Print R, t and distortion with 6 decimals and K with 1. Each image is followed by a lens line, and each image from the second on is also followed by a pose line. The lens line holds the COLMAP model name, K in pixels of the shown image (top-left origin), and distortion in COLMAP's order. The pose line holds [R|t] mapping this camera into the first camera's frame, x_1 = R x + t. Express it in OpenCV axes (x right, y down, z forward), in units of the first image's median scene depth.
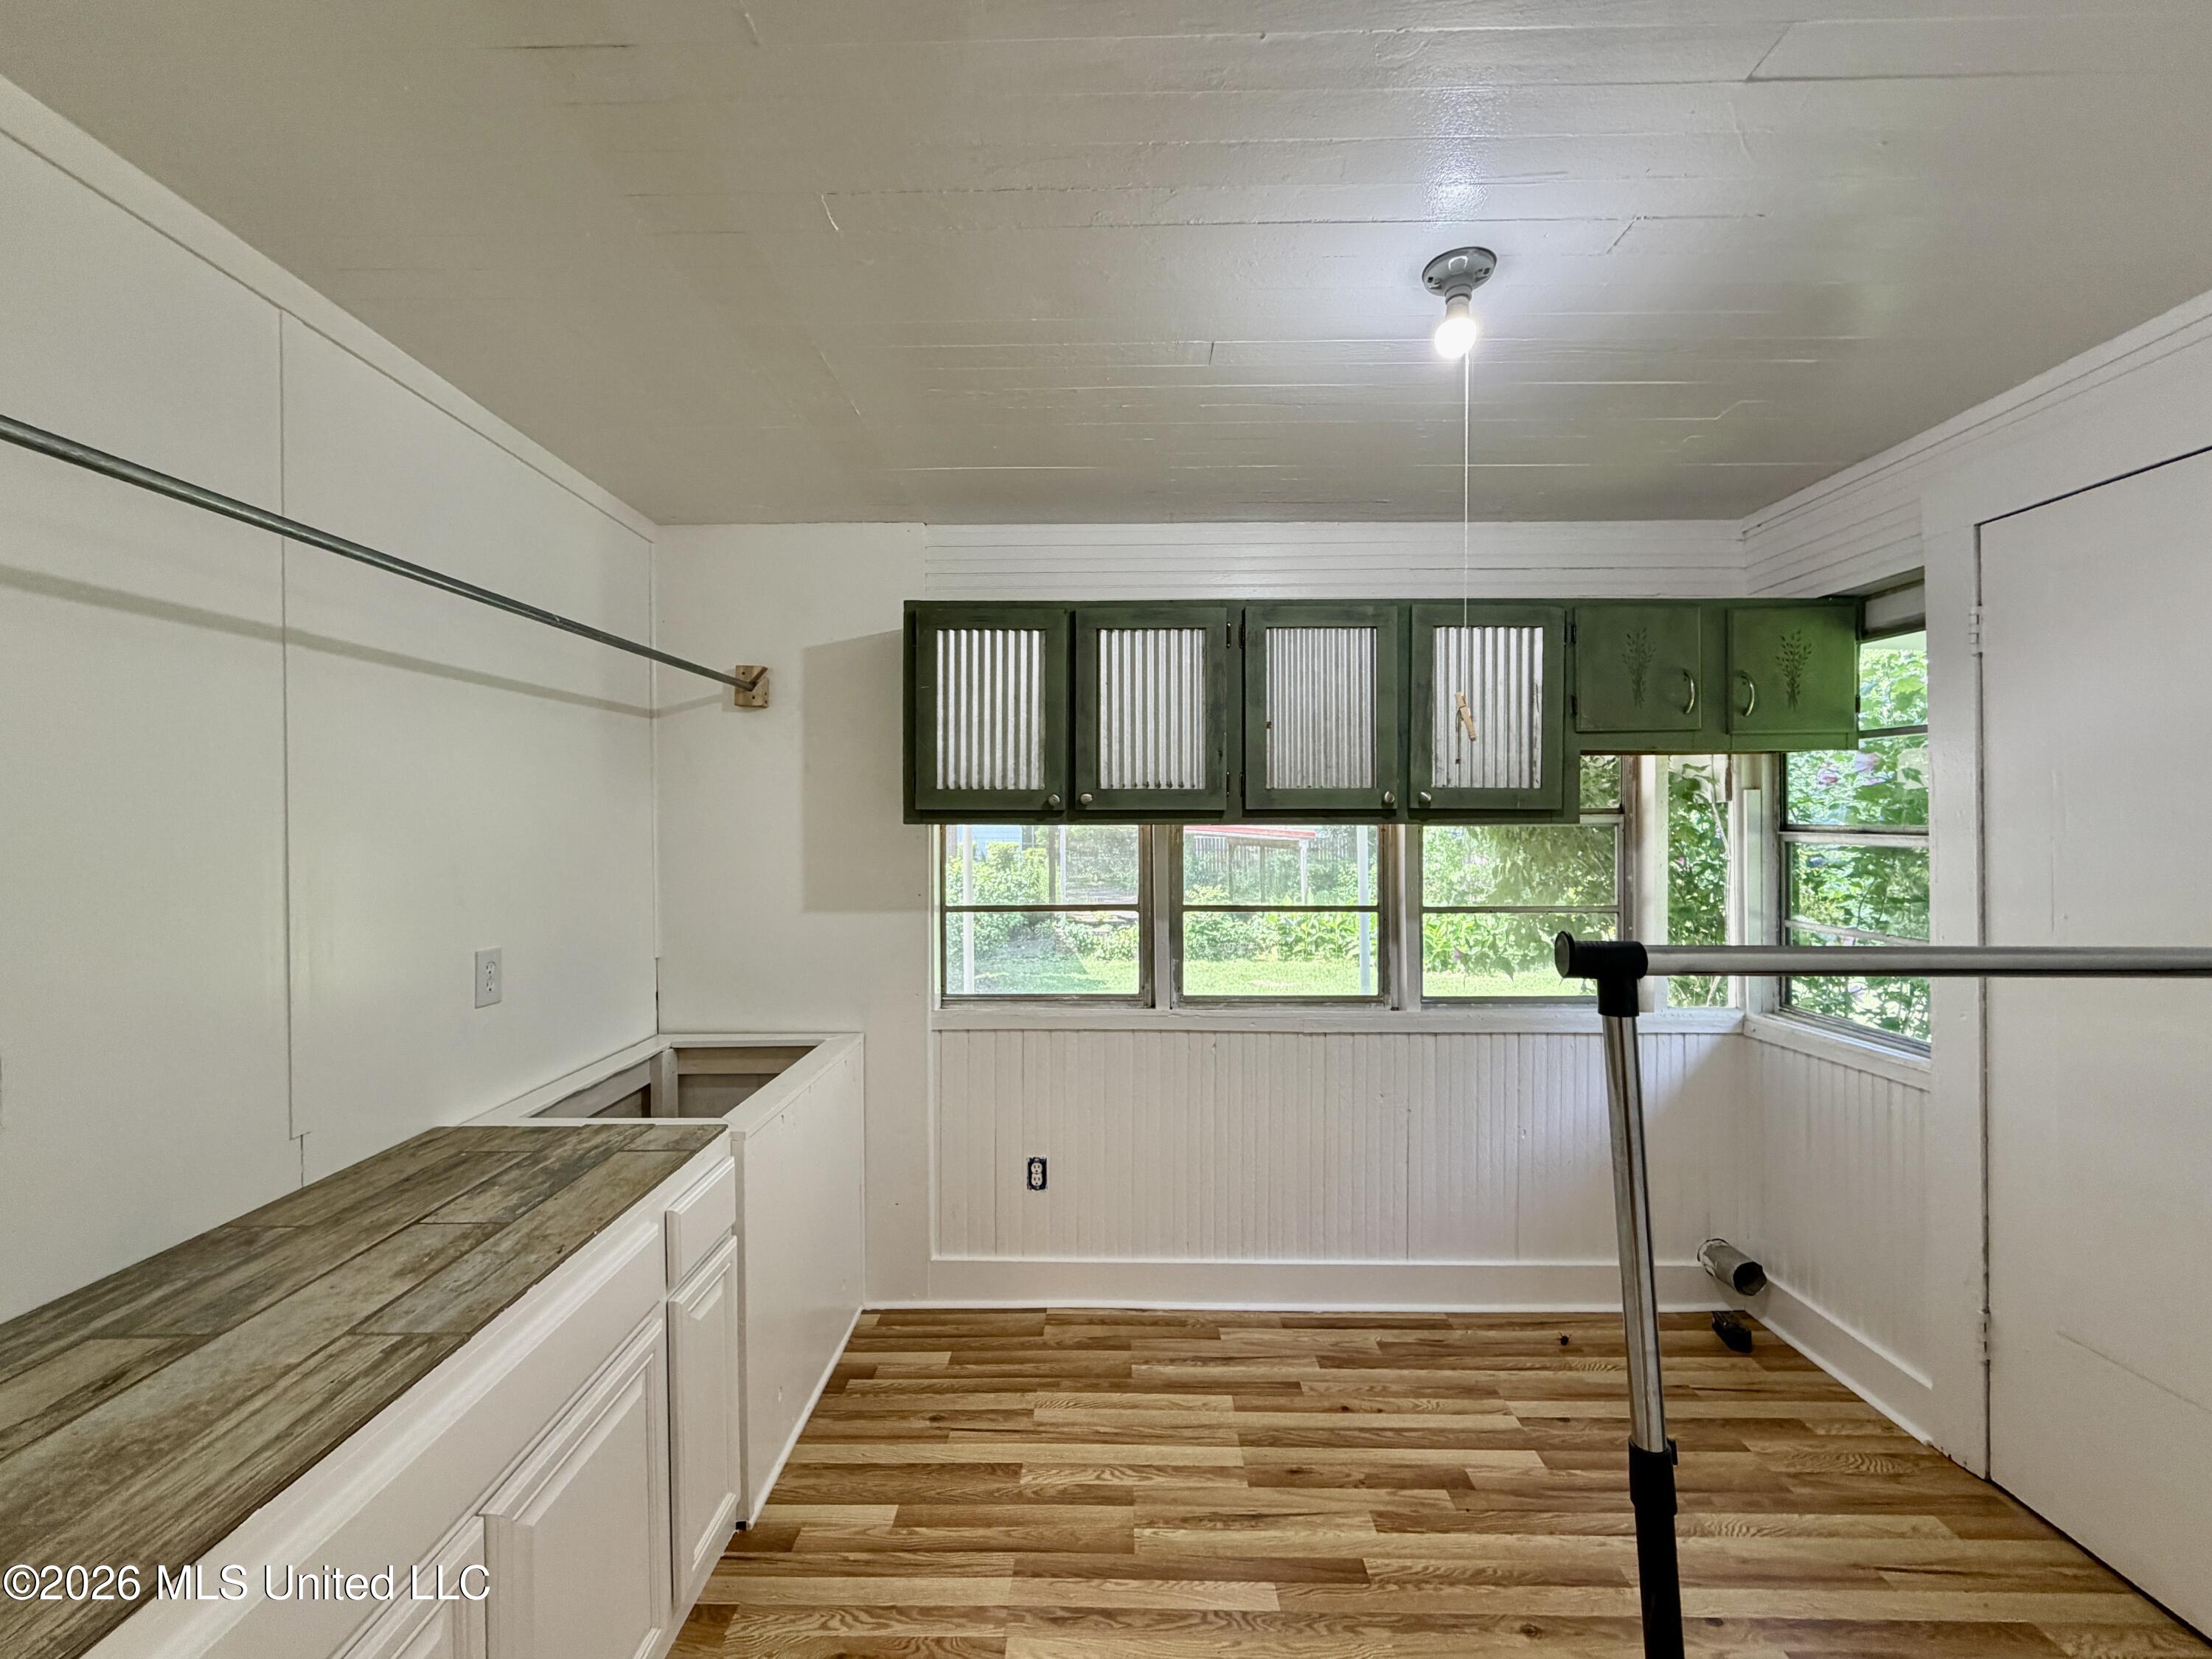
lens RADIAL K [[882.4, 0, 1096.1], [0, 882.4, 830.3], [0, 0, 1]] dist [-0.000522, -0.000398]
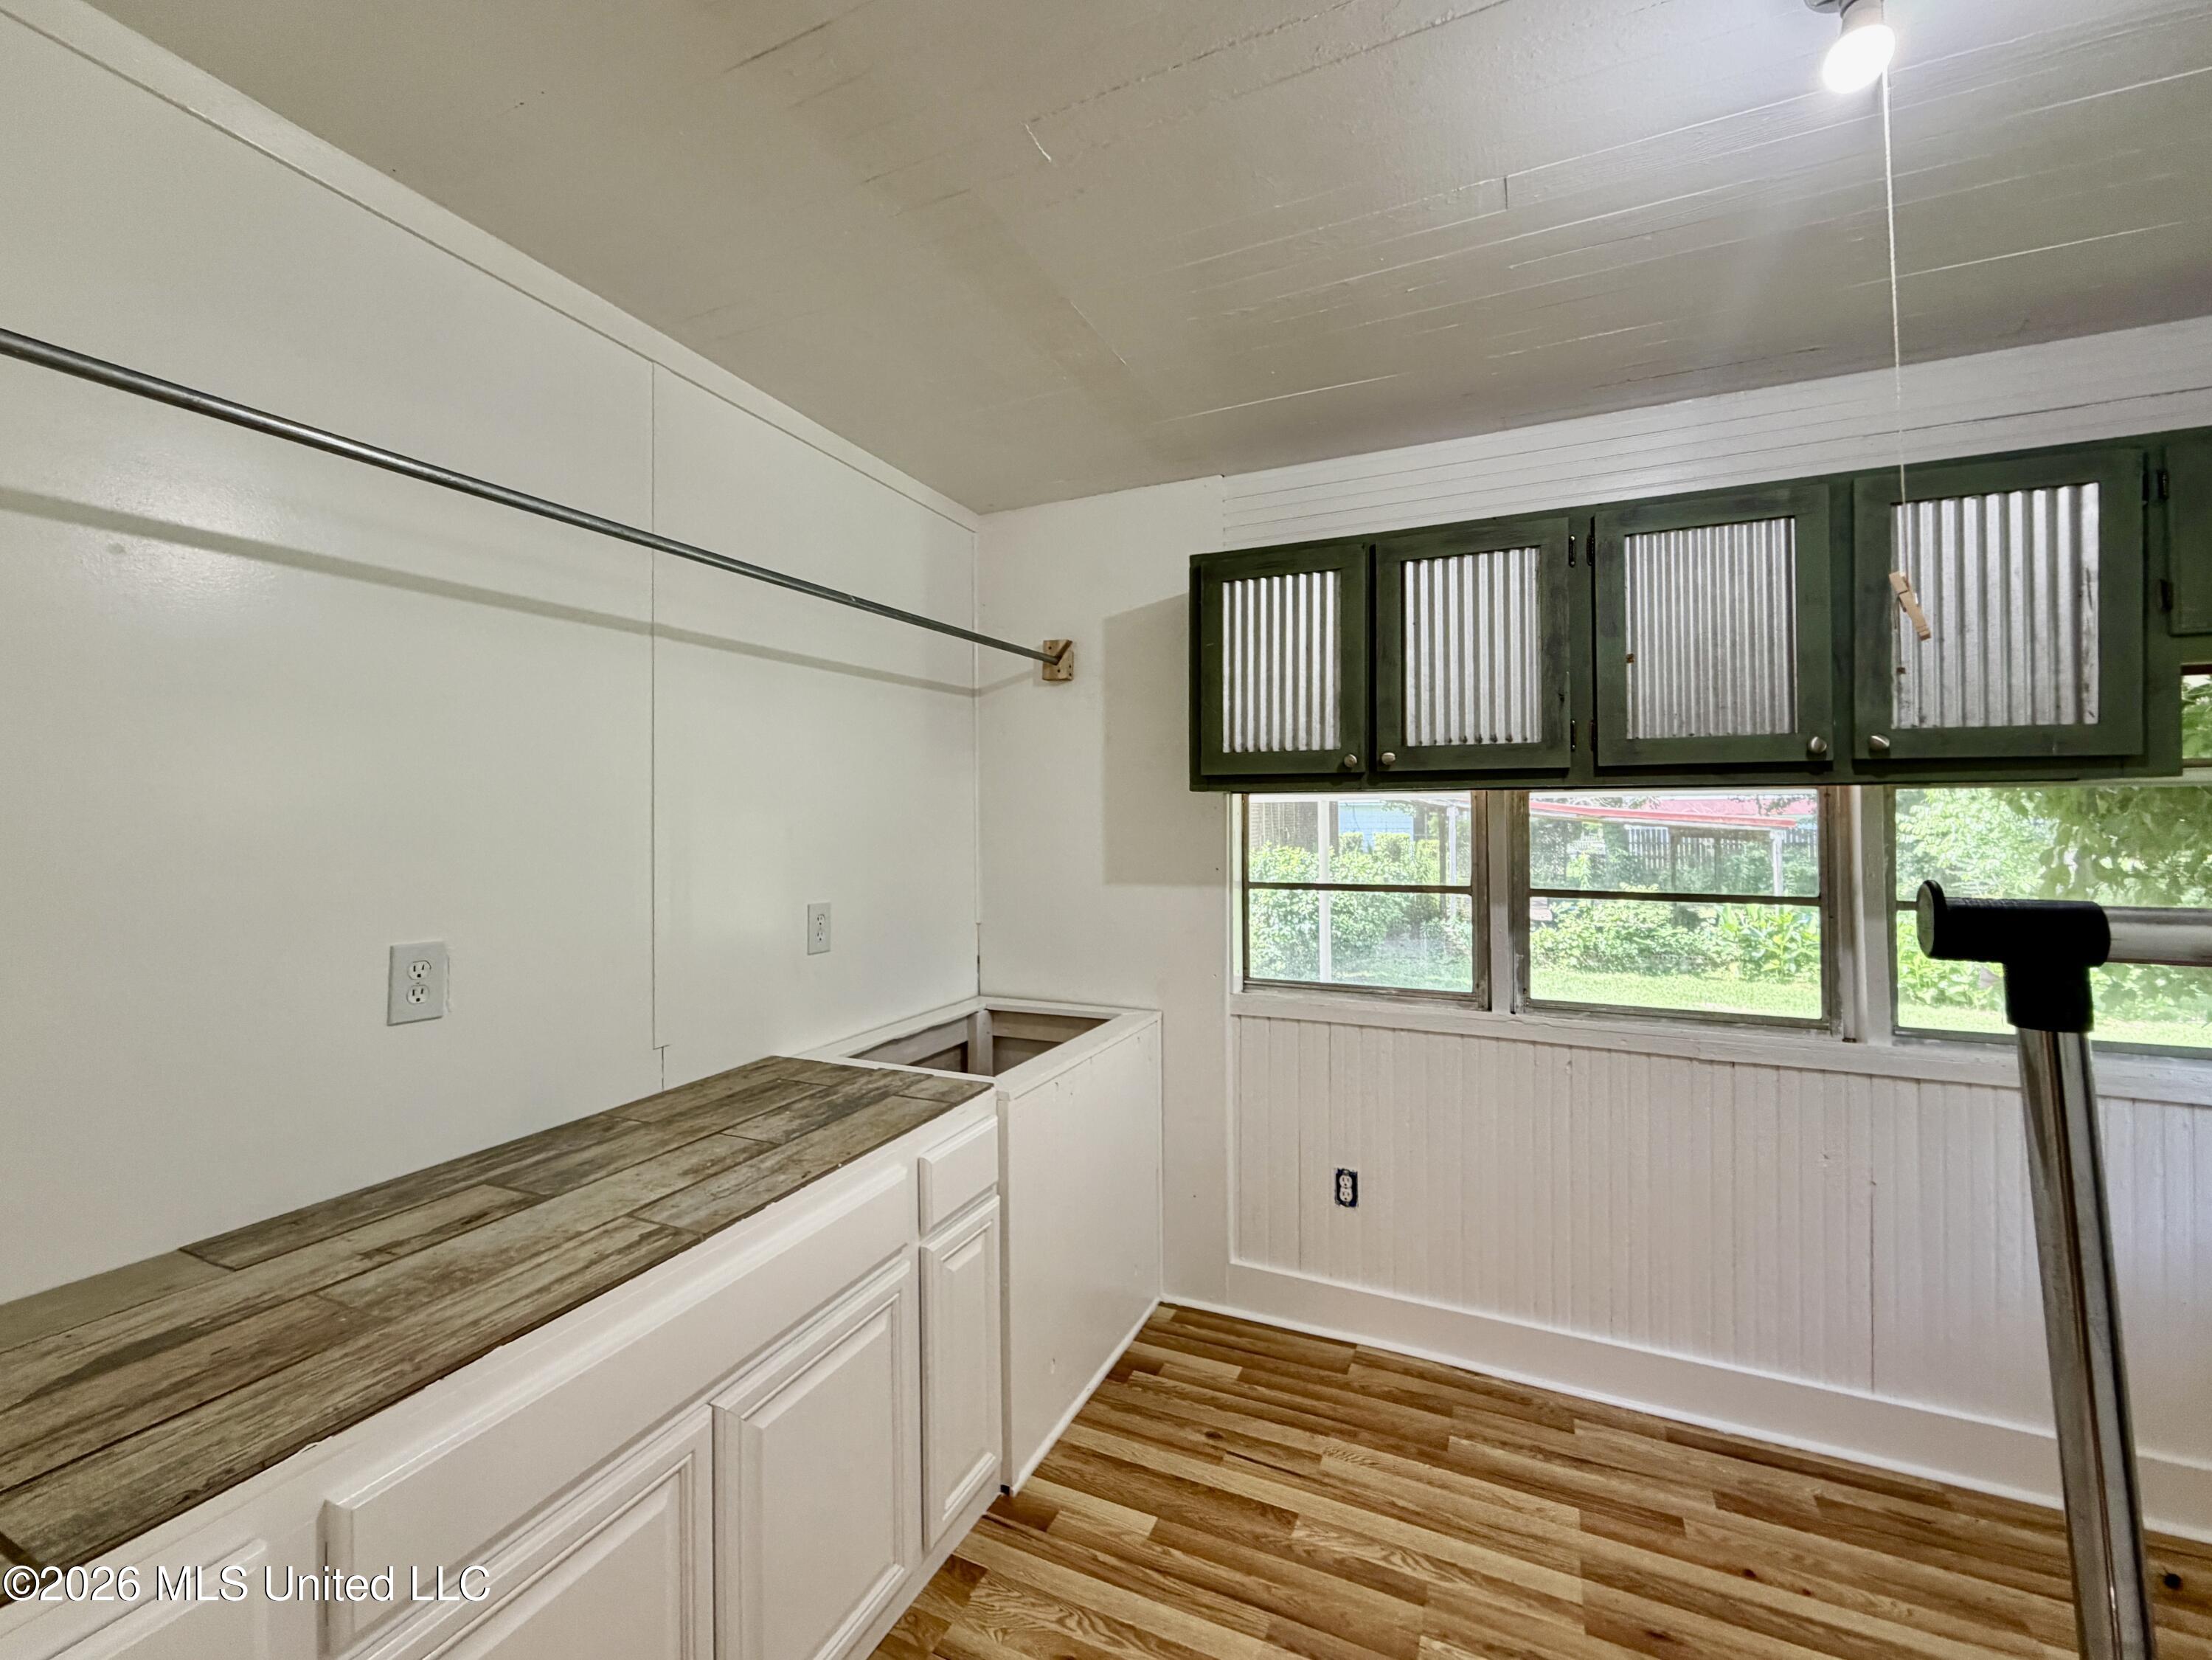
lens RADIAL K [[910.7, 0, 1102.3], [0, 910.7, 804.4], [0, 0, 1]] dist [-0.001598, 0.000347]
pose [[0.914764, -0.006573, -0.403935, 0.093407], [-0.000756, 0.999838, -0.017982, 0.025898], [0.403988, 0.016755, 0.914611, 0.072021]]
